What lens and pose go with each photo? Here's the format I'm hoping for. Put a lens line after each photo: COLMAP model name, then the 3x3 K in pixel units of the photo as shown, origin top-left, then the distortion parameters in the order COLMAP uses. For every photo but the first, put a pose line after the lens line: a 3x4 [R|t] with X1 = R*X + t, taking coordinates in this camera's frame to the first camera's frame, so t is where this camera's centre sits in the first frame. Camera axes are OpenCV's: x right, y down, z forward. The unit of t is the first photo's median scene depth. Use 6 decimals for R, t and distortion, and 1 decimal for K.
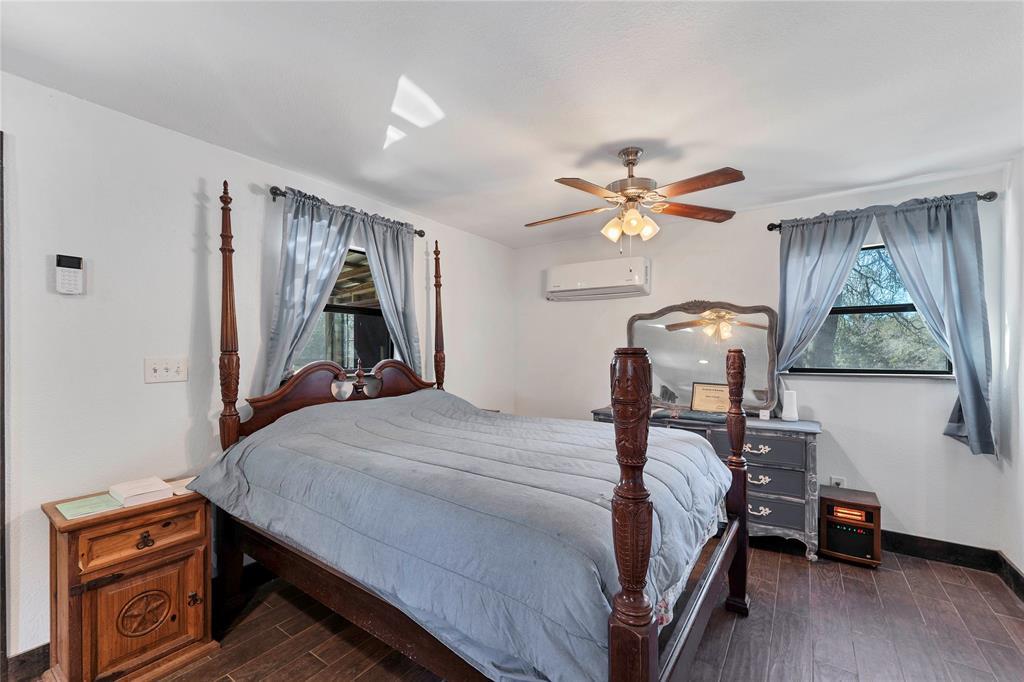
lens RADIAL K [[424.0, 0, 515.4], [0, 424.0, 353.2], [0, 0, 1]] dist [0.000714, -0.000092]
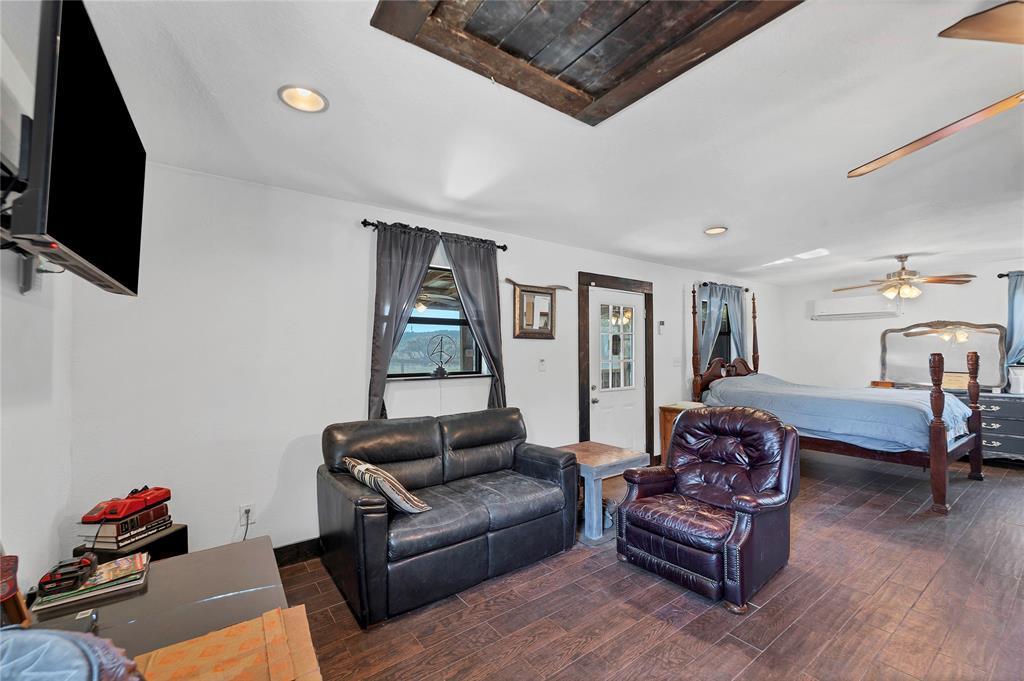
lens RADIAL K [[418.3, 0, 514.0], [0, 418.3, 351.0], [0, 0, 1]] dist [0.003200, 0.000050]
pose [[0.939171, -0.009338, -0.343322, -0.617164], [0.006586, 0.999936, -0.009180, -0.006703], [0.343385, 0.006360, 0.939173, -1.188024]]
